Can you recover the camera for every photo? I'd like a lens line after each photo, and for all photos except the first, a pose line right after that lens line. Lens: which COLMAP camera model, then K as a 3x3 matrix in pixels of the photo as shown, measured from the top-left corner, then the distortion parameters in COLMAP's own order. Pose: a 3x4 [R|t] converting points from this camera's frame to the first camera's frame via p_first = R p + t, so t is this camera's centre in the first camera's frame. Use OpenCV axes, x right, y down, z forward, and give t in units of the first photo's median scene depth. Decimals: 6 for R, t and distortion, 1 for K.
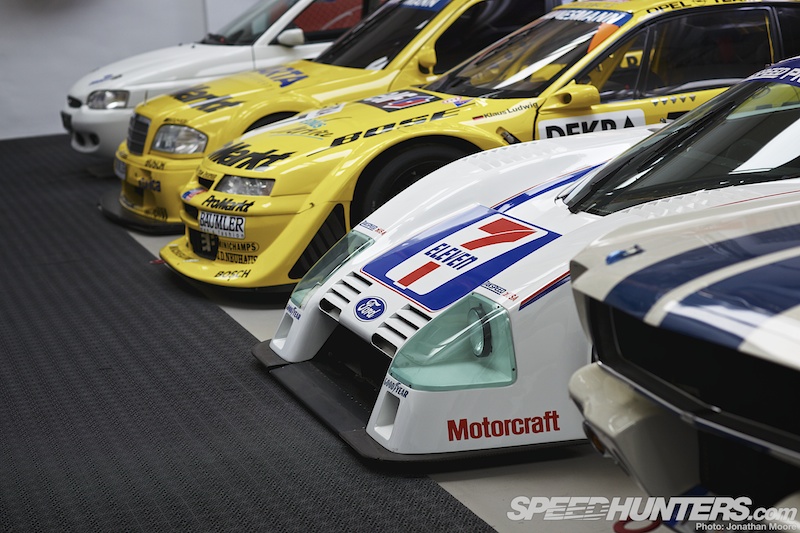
lens RADIAL K [[1897.6, 0, 400.1], [0, 1897.6, 267.4], [0, 0, 1]] dist [-0.164896, 0.000000]
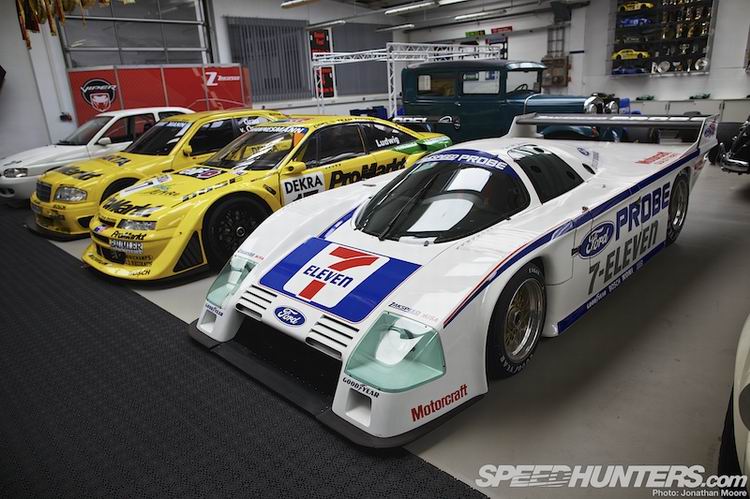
lens RADIAL K [[512.0, 0, 376.5], [0, 512.0, 248.1], [0, 0, 1]] dist [-0.048036, 0.040730]
pose [[0.875673, -0.130176, 0.465028, -0.110777], [0.080696, 0.988887, 0.124865, -0.064113], [-0.476114, -0.071815, 0.876446, 0.429789]]
